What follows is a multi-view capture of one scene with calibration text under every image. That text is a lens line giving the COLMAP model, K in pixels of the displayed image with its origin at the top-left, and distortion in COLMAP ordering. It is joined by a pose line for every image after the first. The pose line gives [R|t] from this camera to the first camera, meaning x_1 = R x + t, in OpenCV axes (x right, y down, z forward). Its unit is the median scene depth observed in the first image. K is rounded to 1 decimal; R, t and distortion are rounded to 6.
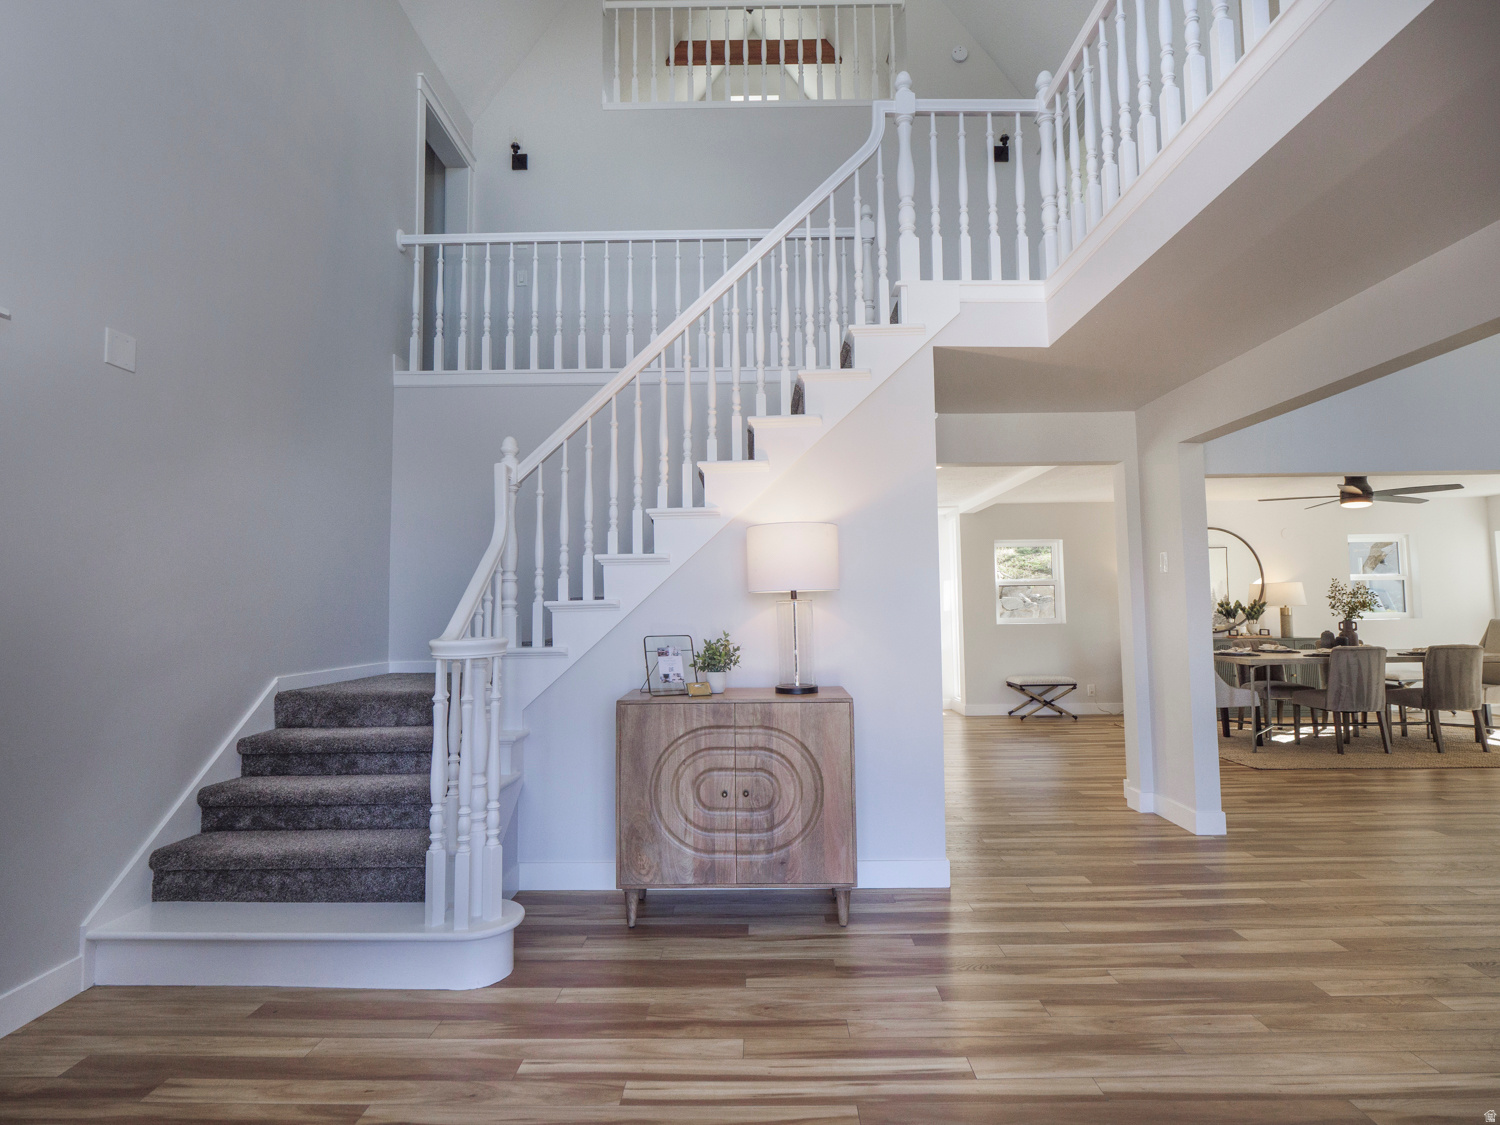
lens RADIAL K [[768.5, 0, 746.4], [0, 768.5, 555.7], [0, 0, 1]] dist [-0.011246, -0.001128]
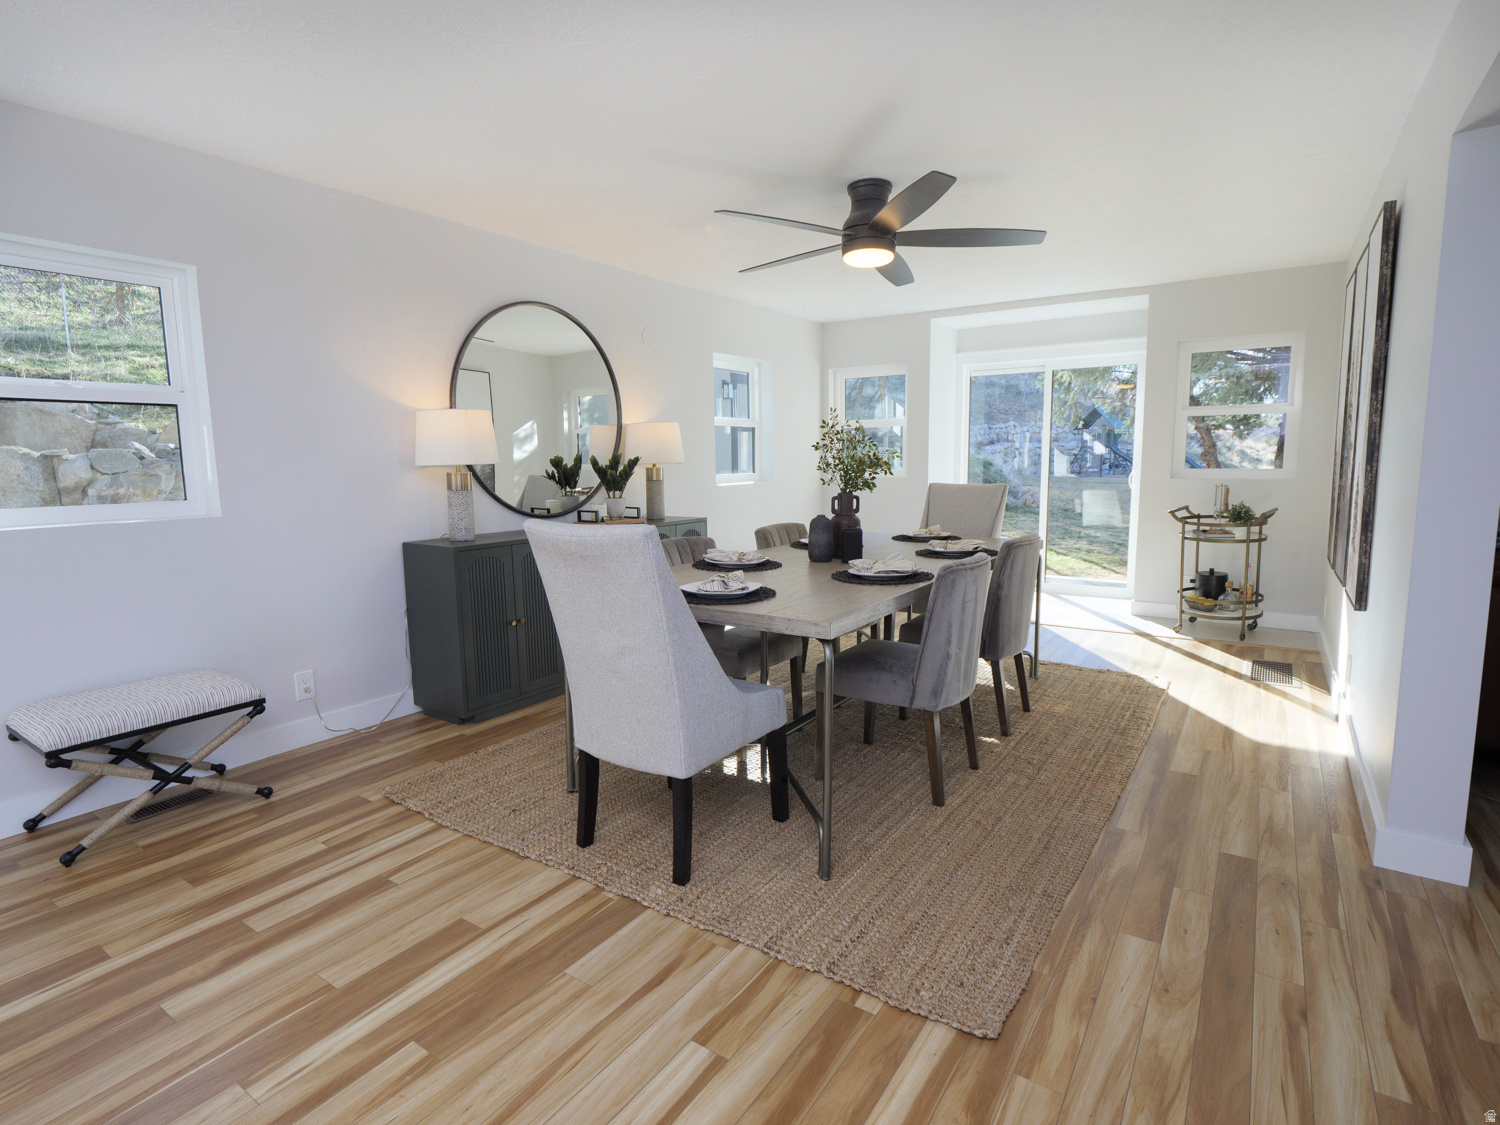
lens RADIAL K [[768.5, 0, 746.6], [0, 768.5, 550.2], [0, 0, 1]] dist [-0.011246, -0.001128]
pose [[0.551092, -0.094402, 0.829087, 0.270609], [-0.052902, 0.987629, 0.147617, 0.041837], [-0.832766, -0.125211, 0.539280, 0.639758]]
